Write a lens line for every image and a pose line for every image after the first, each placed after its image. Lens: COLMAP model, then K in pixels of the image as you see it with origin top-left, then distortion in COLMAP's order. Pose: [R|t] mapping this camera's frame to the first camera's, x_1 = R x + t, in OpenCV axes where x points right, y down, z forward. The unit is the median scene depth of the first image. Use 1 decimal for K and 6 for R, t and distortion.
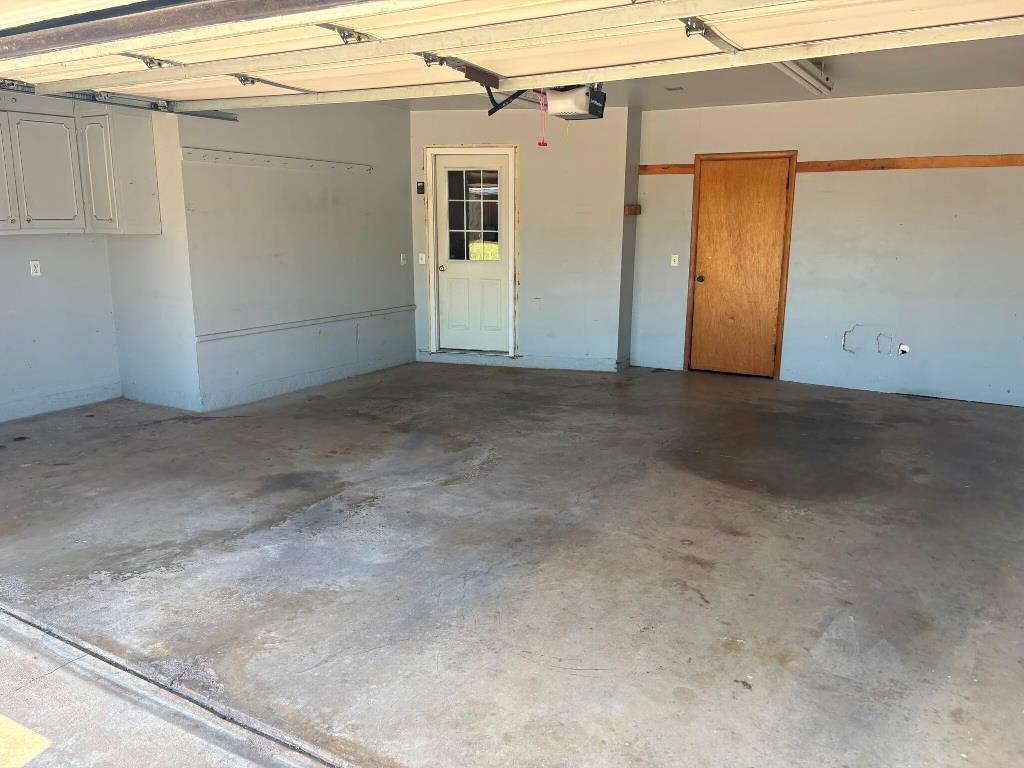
lens RADIAL K [[773.8, 0, 516.4], [0, 773.8, 389.5], [0, 0, 1]] dist [0.035191, -0.030713]
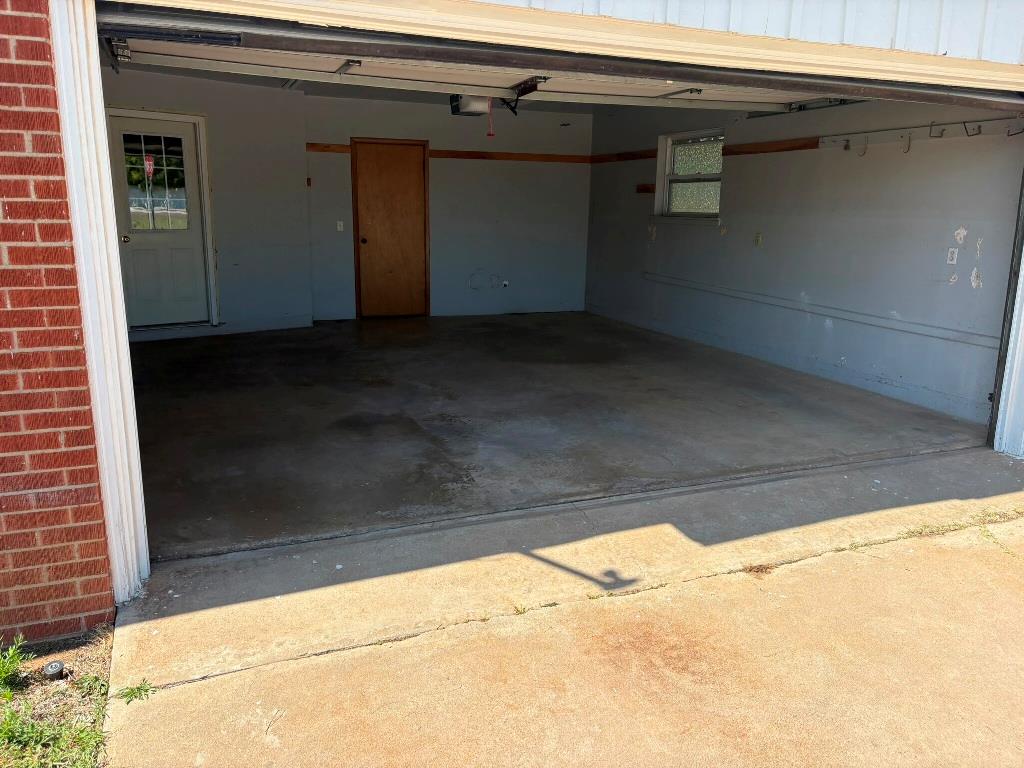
lens RADIAL K [[773.8, 0, 515.1], [0, 773.8, 379.0], [0, 0, 1]] dist [0.035191, -0.030713]
pose [[0.606620, -0.173553, 0.775816, -1.087667], [0.162830, 0.982315, 0.092429, -0.009998], [-0.778138, 0.070256, 0.624152, 0.146391]]
